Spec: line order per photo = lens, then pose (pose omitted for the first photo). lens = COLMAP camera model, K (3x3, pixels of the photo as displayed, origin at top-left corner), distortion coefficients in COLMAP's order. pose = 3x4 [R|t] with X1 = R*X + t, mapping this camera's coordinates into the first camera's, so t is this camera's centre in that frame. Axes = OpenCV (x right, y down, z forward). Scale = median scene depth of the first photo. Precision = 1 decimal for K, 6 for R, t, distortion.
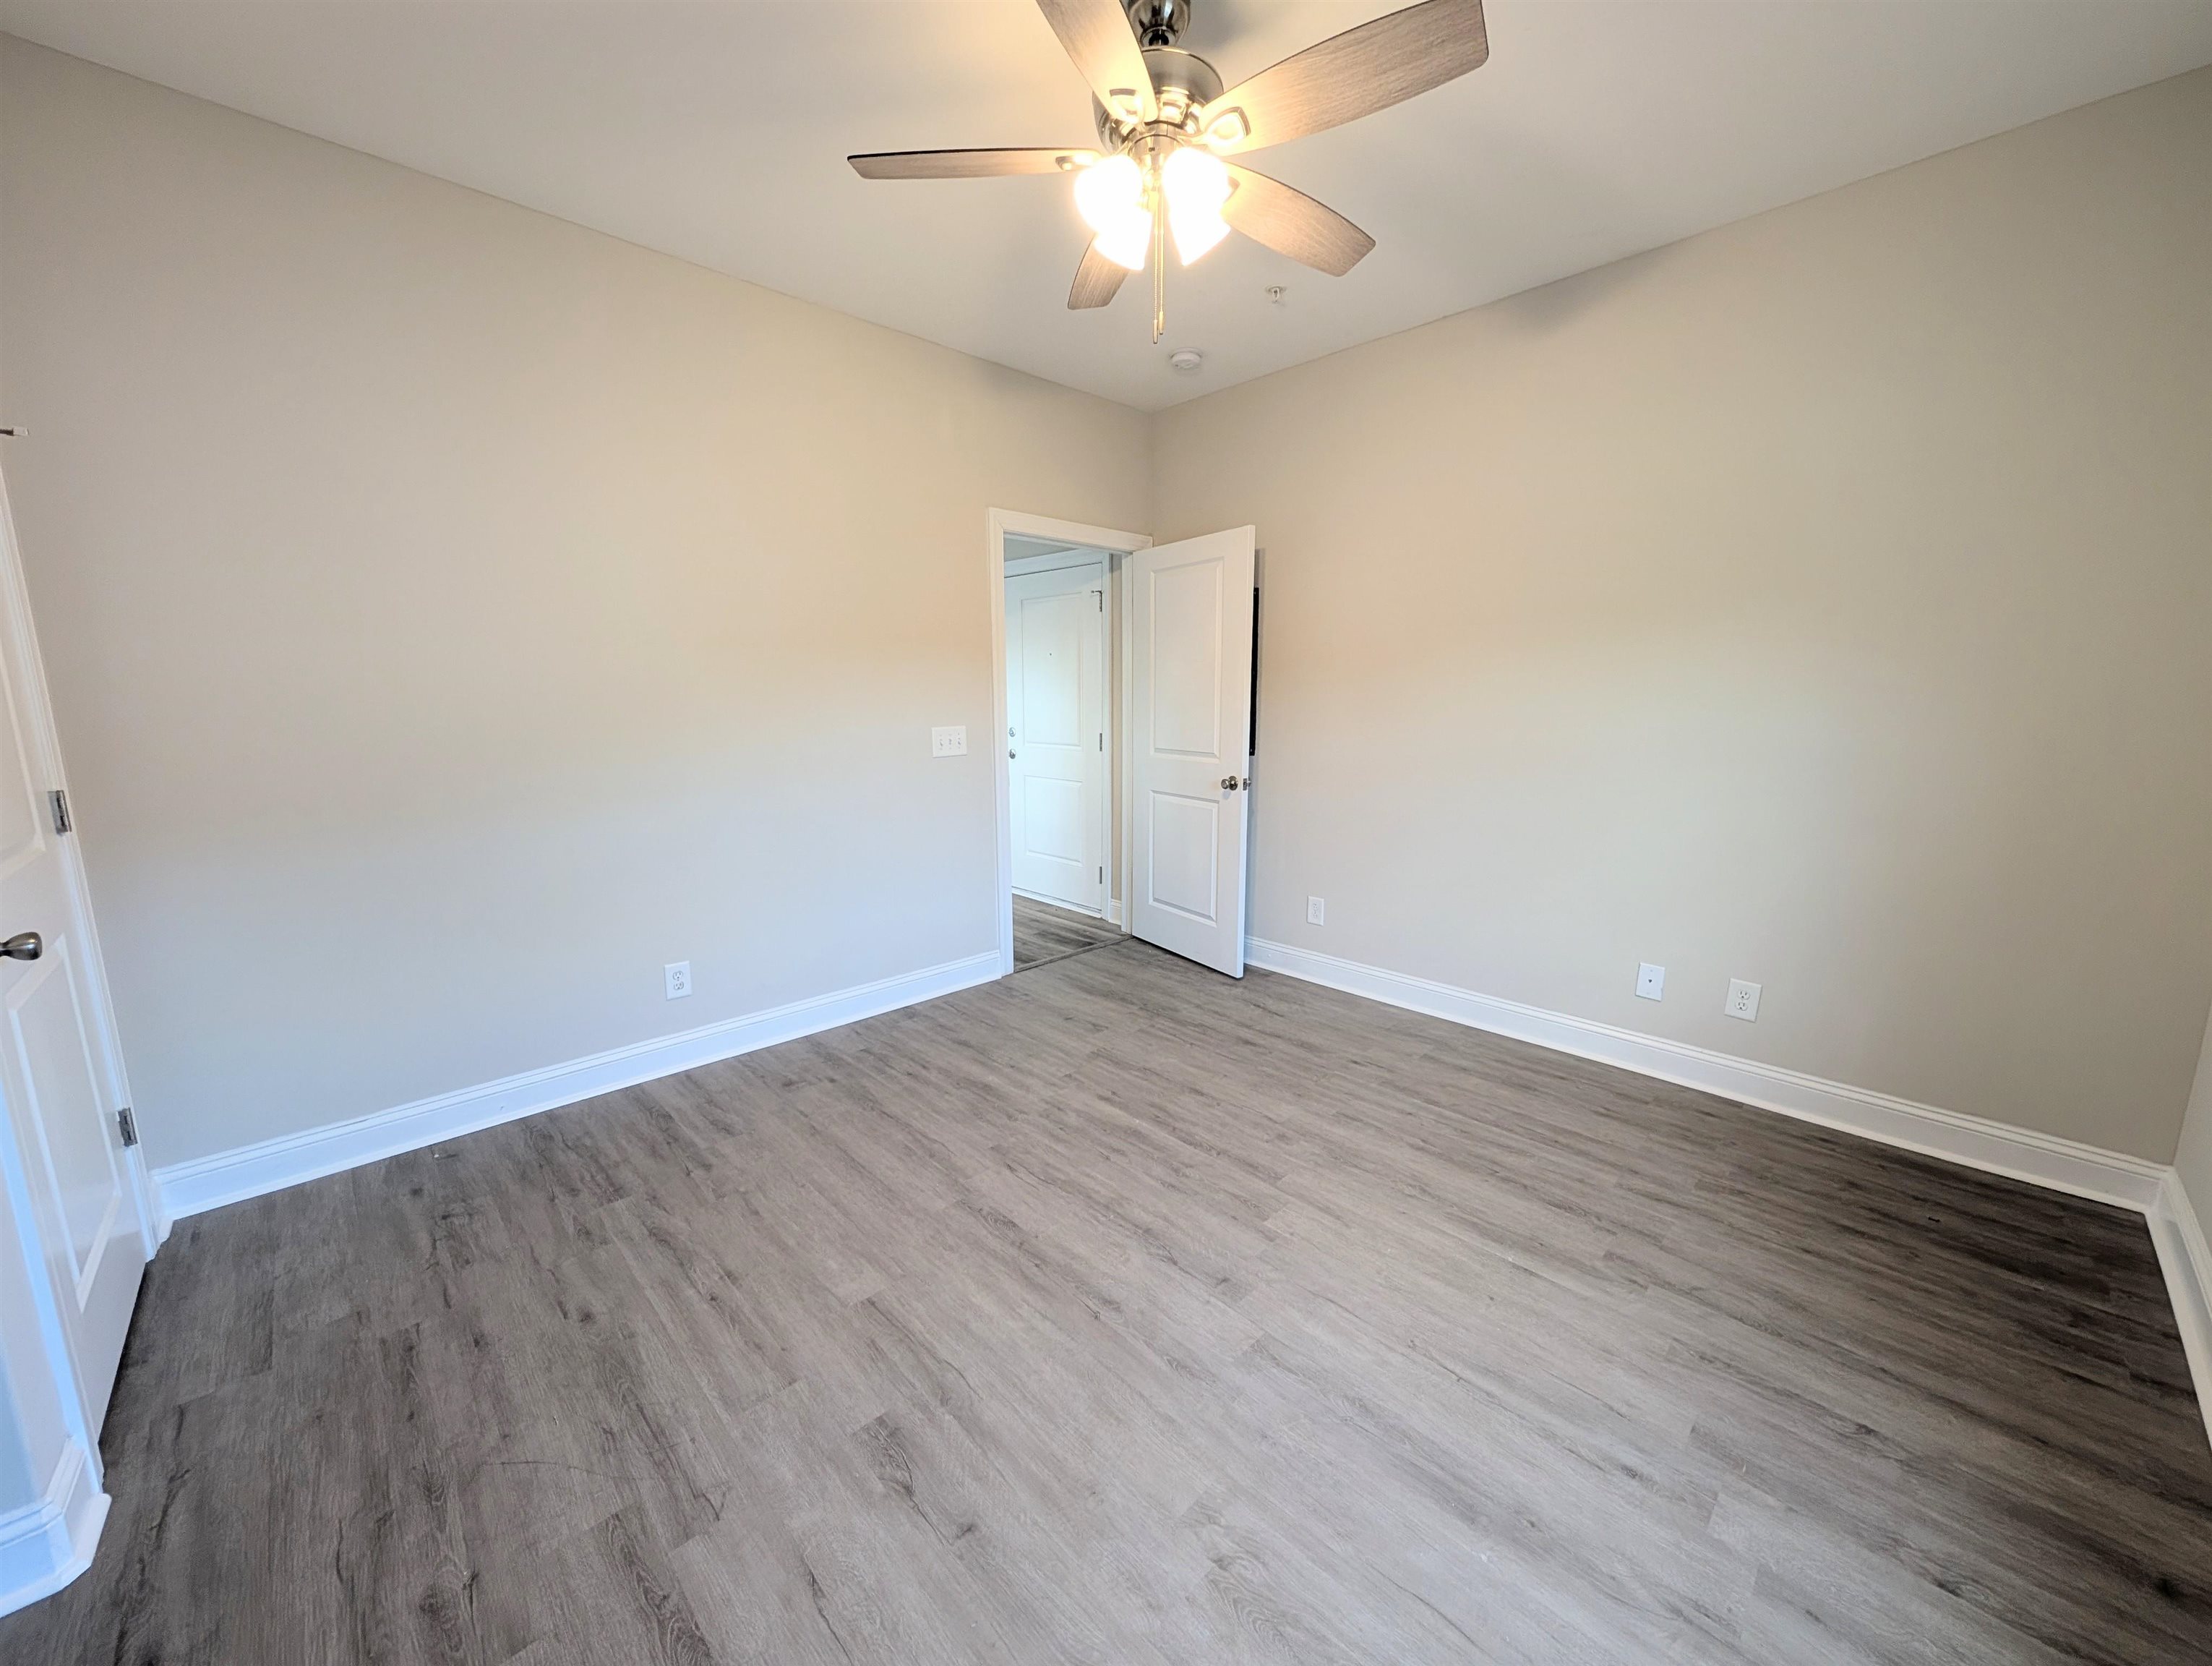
lens RADIAL K [[833.4, 0, 1106.0], [0, 833.4, 833.0], [0, 0, 1]] dist [-0.001997, -0.000231]
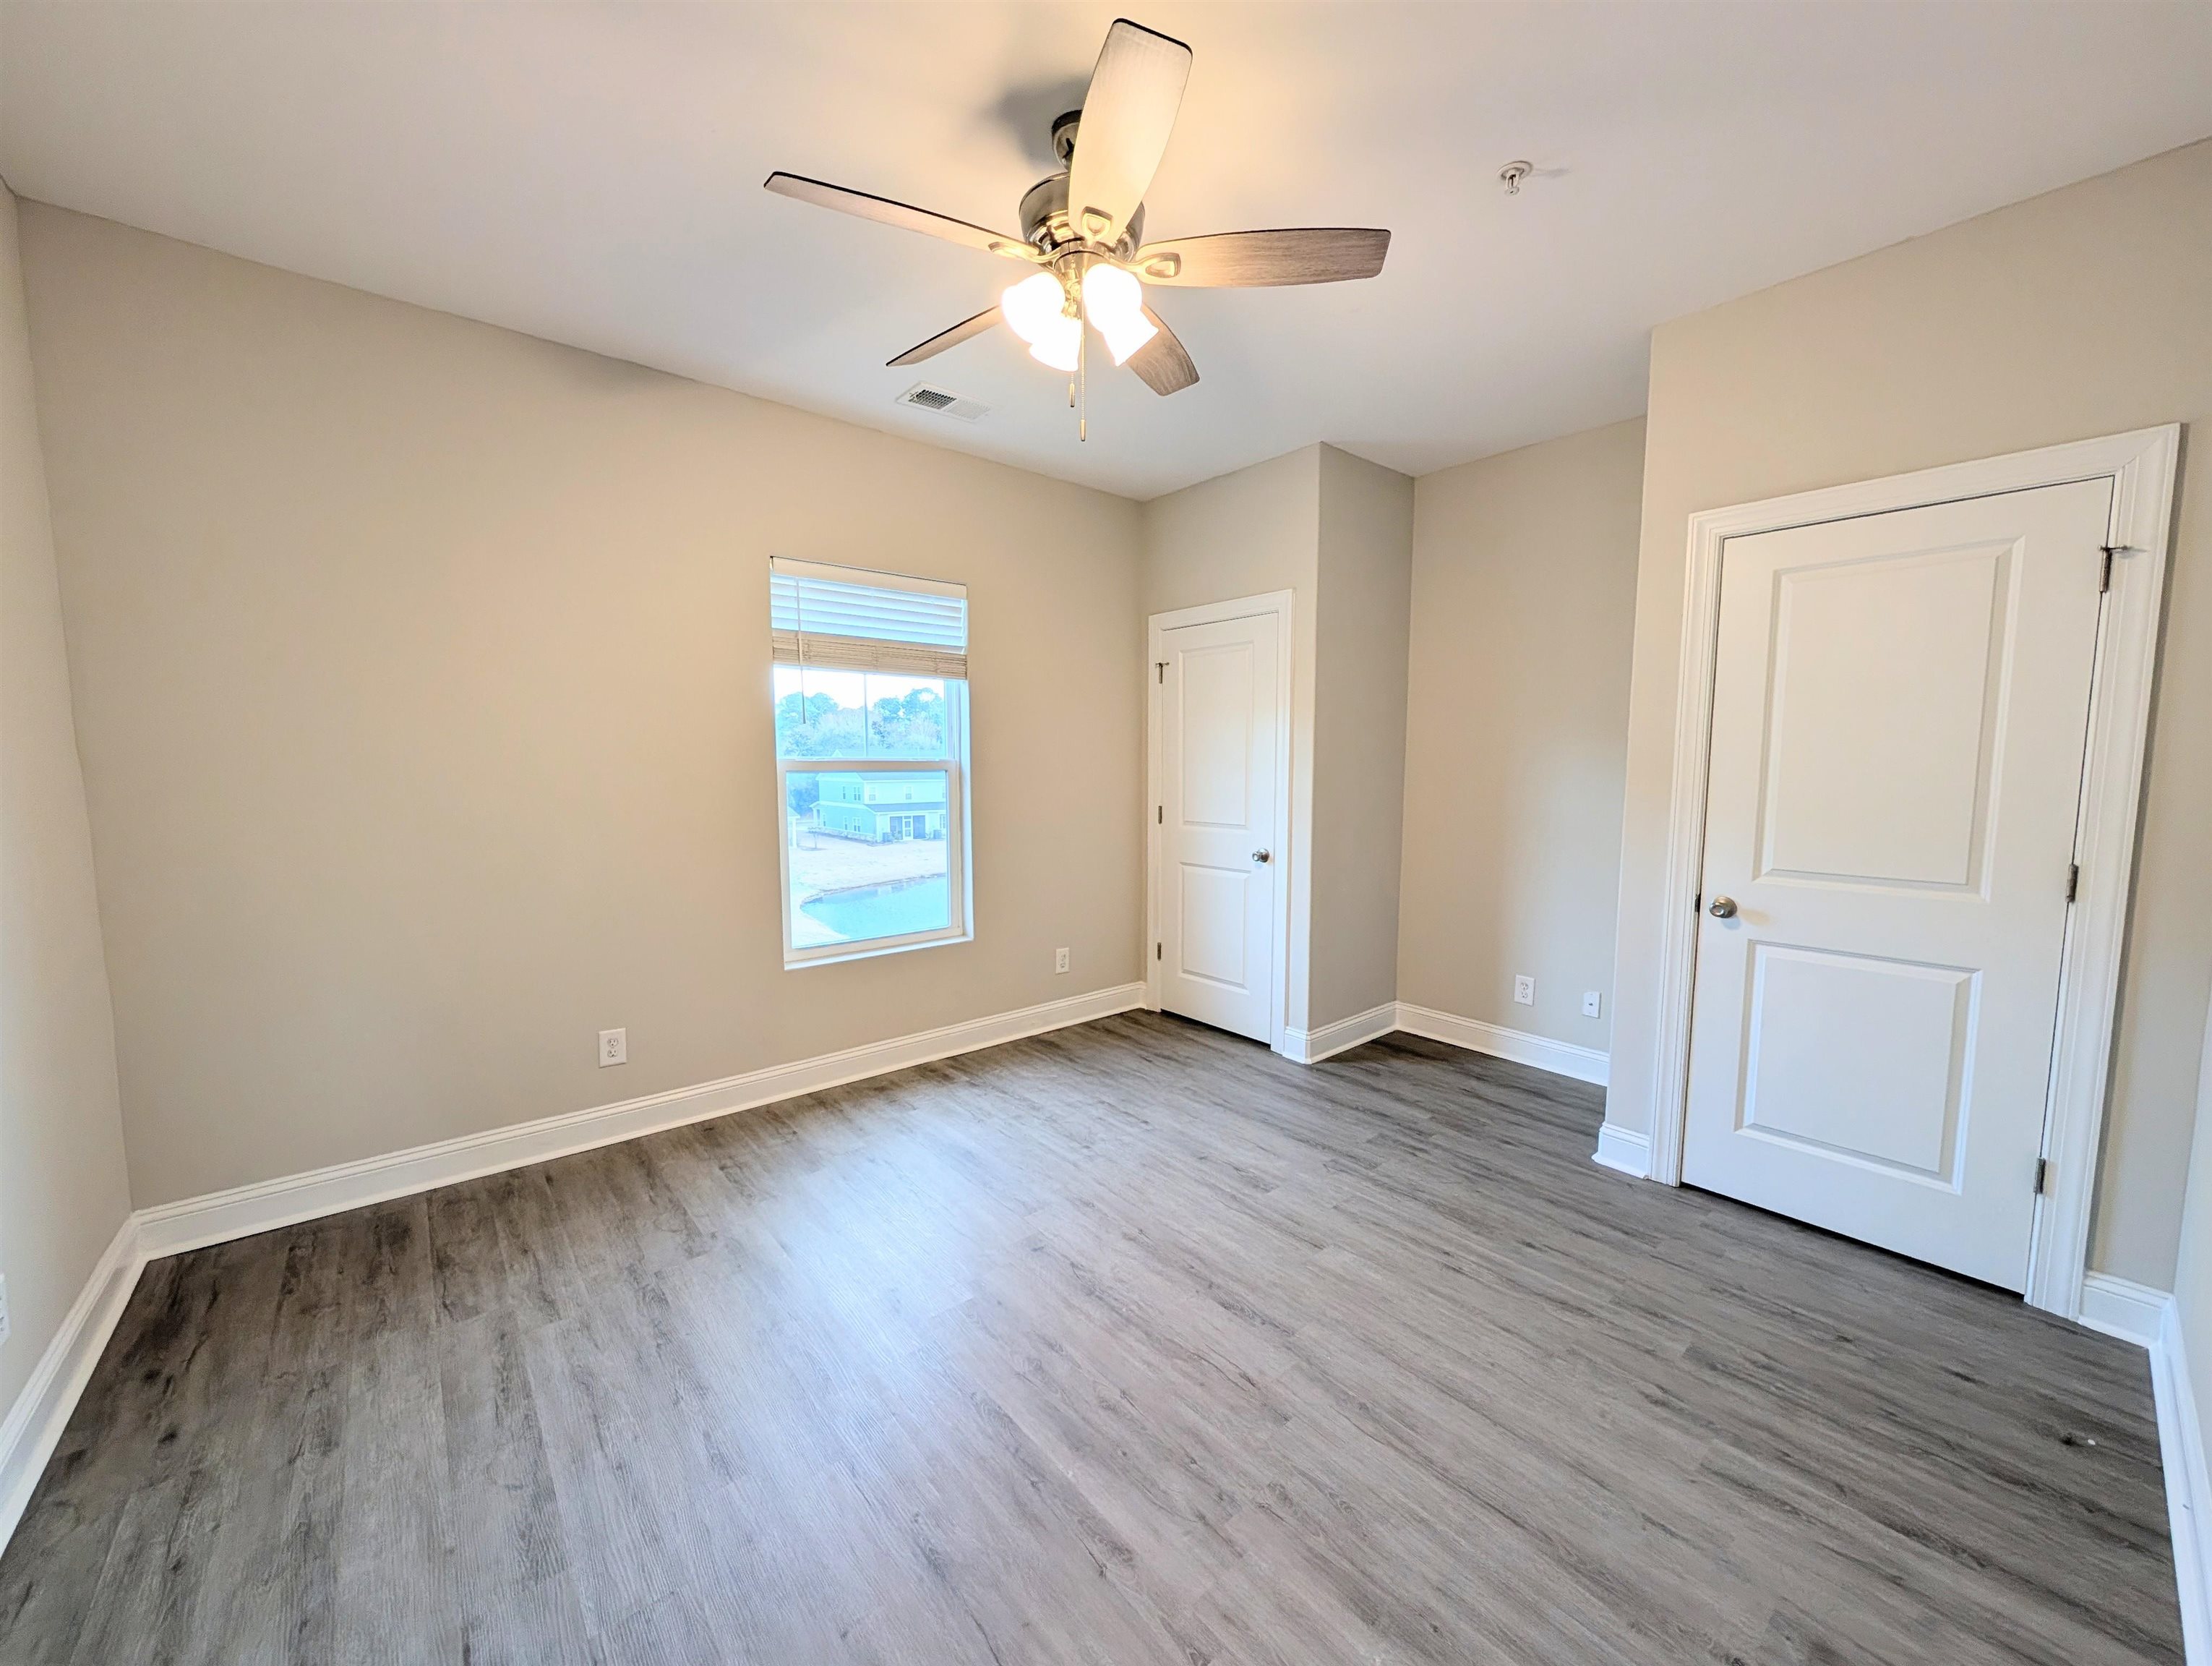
lens RADIAL K [[833.4, 0, 1106.0], [0, 833.4, 833.0], [0, 0, 1]] dist [-0.001997, -0.000231]
pose [[-0.998077, -0.007232, 0.061565, -0.028067], [0.008399, 0.968236, 0.249899, -0.321984], [-0.061416, 0.249935, -0.966313, 1.811005]]
